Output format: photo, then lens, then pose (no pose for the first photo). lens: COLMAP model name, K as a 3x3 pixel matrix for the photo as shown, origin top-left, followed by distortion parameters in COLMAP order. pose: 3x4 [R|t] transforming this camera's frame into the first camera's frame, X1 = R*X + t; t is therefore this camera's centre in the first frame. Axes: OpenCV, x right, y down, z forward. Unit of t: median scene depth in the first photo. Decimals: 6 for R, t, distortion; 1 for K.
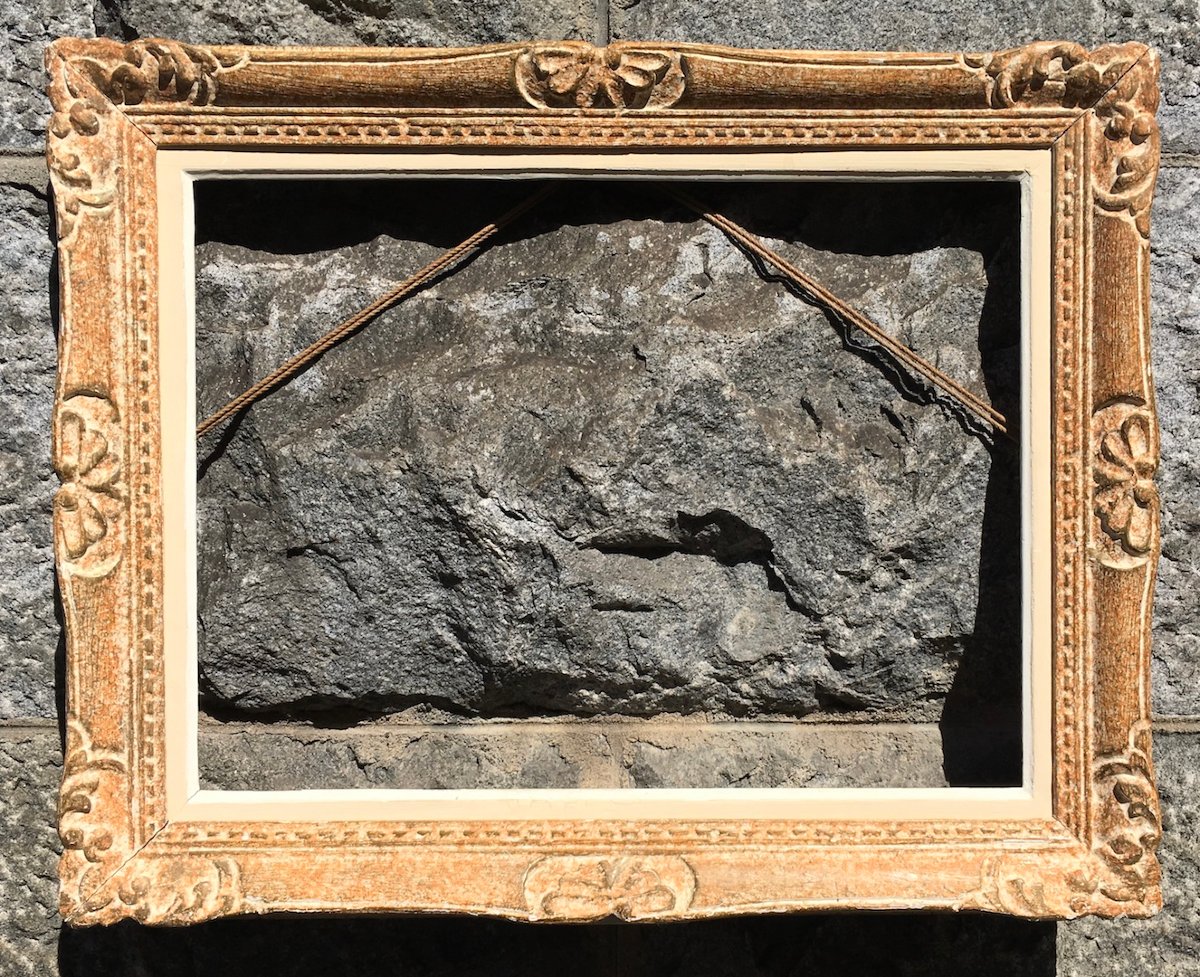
lens RADIAL K [[1356.8, 0, 655.0], [0, 1356.8, 494.4], [0, 0, 1]] dist [0.062138, -0.041184]
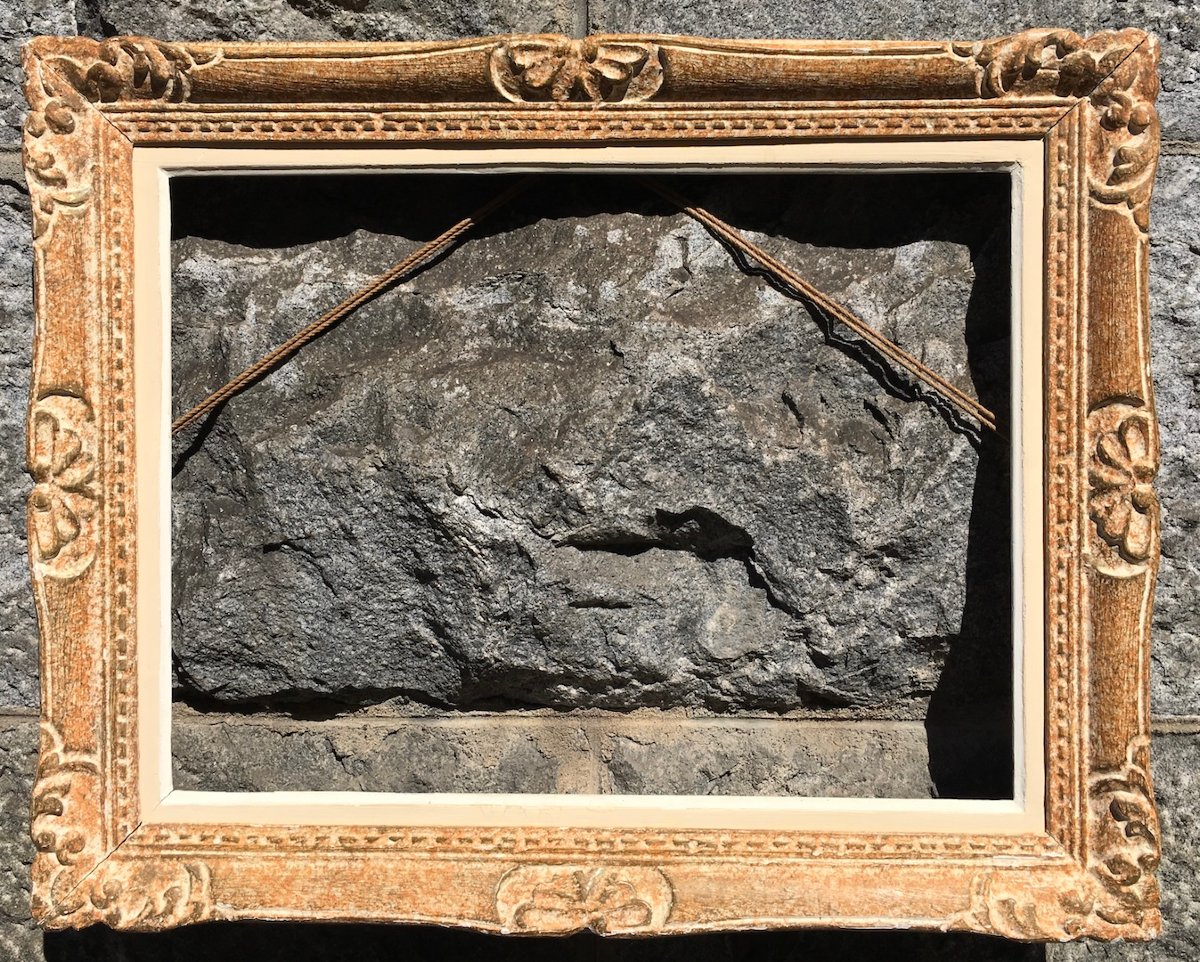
lens RADIAL K [[1215.9, 0, 603.4], [0, 1215.9, 407.3], [0, 0, 1]] dist [0.072148, -0.083575]
pose [[0.999159, 0.002131, -0.040942, 0.014677], [-0.002259, 0.999993, -0.003090, -0.058368], [0.040935, 0.003180, 0.999157, 0.118620]]
